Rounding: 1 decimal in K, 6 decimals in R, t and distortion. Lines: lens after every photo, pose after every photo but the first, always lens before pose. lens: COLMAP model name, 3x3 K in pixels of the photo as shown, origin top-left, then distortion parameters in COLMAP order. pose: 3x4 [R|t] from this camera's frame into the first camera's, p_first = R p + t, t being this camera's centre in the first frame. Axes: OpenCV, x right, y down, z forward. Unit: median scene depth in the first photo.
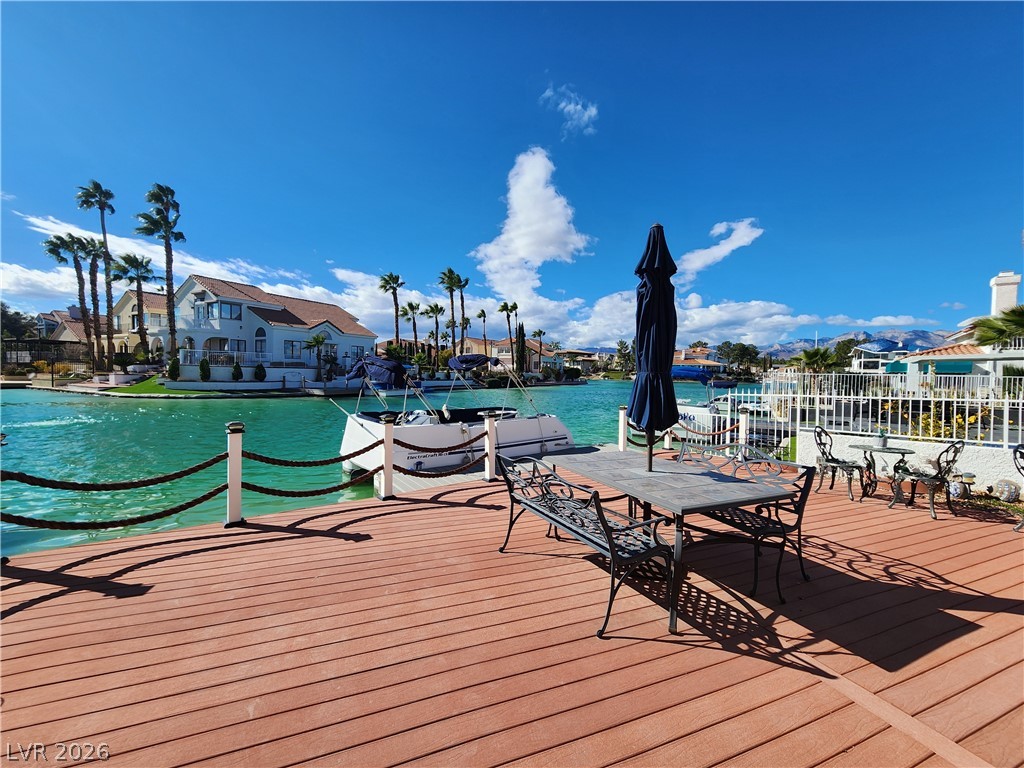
lens RADIAL K [[424.2, 0, 516.5], [0, 424.2, 386.1], [0, 0, 1]] dist [0.001658, -0.000035]
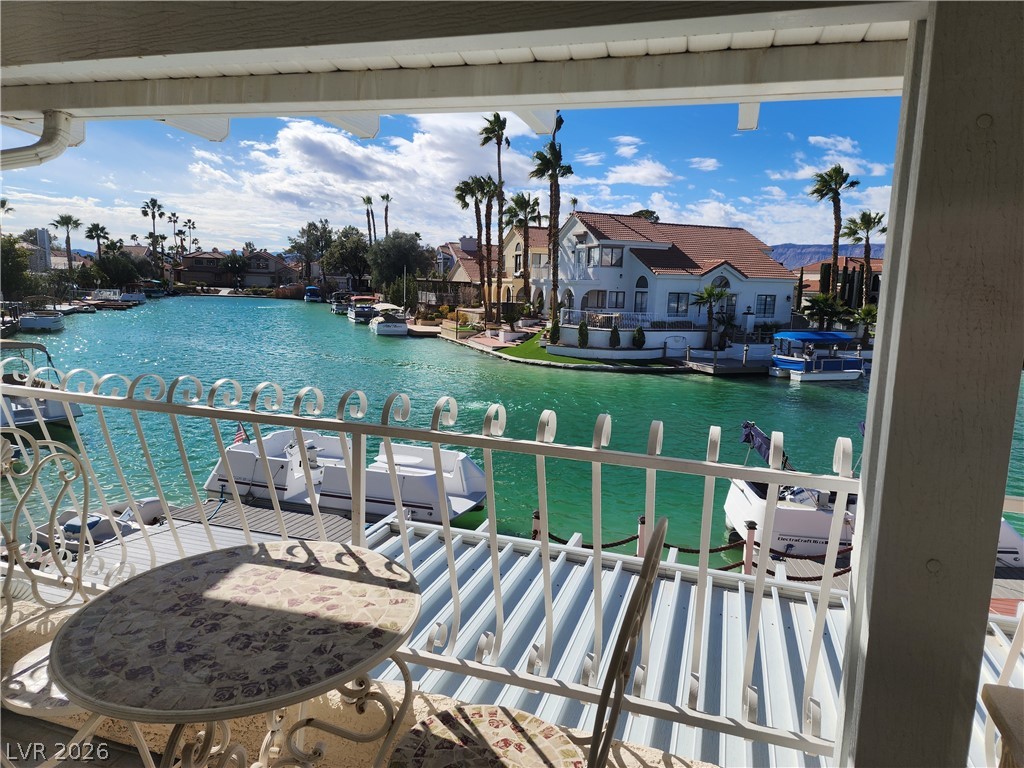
lens RADIAL K [[696.1, 0, 505.8], [0, 696.1, 380.5], [0, 0, 1]] dist [0.074556, -0.068030]
pose [[0.750162, 0.099616, -0.653708, 0.073821], [-0.037679, 0.993421, 0.108145, -0.078742], [0.660180, -0.056495, 0.748979, -0.150106]]
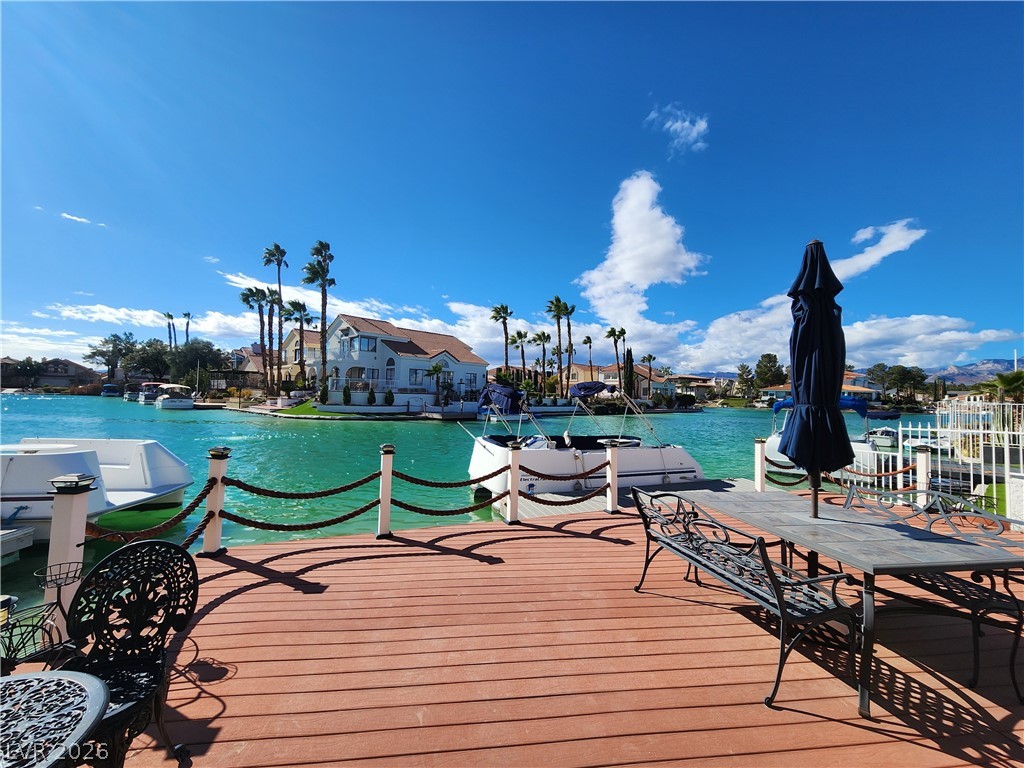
lens RADIAL K [[424.2, 0, 511.6], [0, 424.2, 385.5], [0, 0, 1]] dist [0.001658, -0.000035]
pose [[0.967939, -0.001447, -0.251180, -0.009836], [-0.014155, 0.998080, -0.060294, -0.001202], [0.250785, 0.061916, 0.966061, -0.002698]]
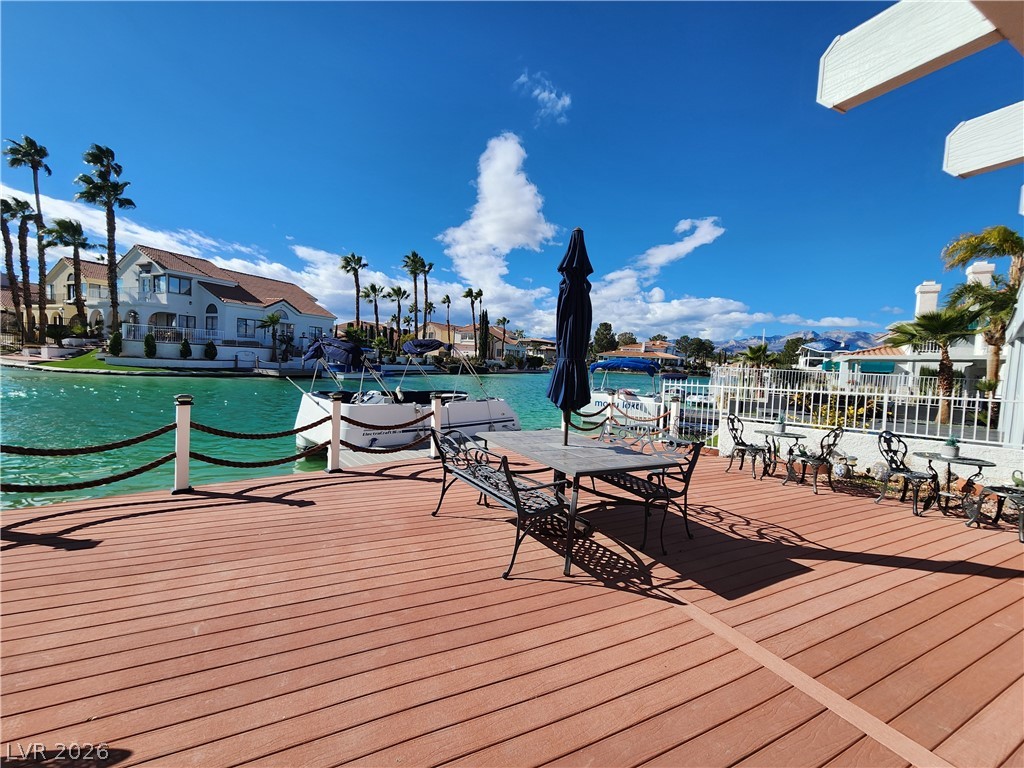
lens RADIAL K [[424.2, 0, 514.6], [0, 424.2, 382.6], [0, 0, 1]] dist [0.001658, -0.000035]
pose [[0.996567, 0.027375, 0.078139, 0.011592], [-0.029016, 0.999380, 0.019944, 0.001653], [-0.077545, -0.022143, 0.996743, -0.018249]]
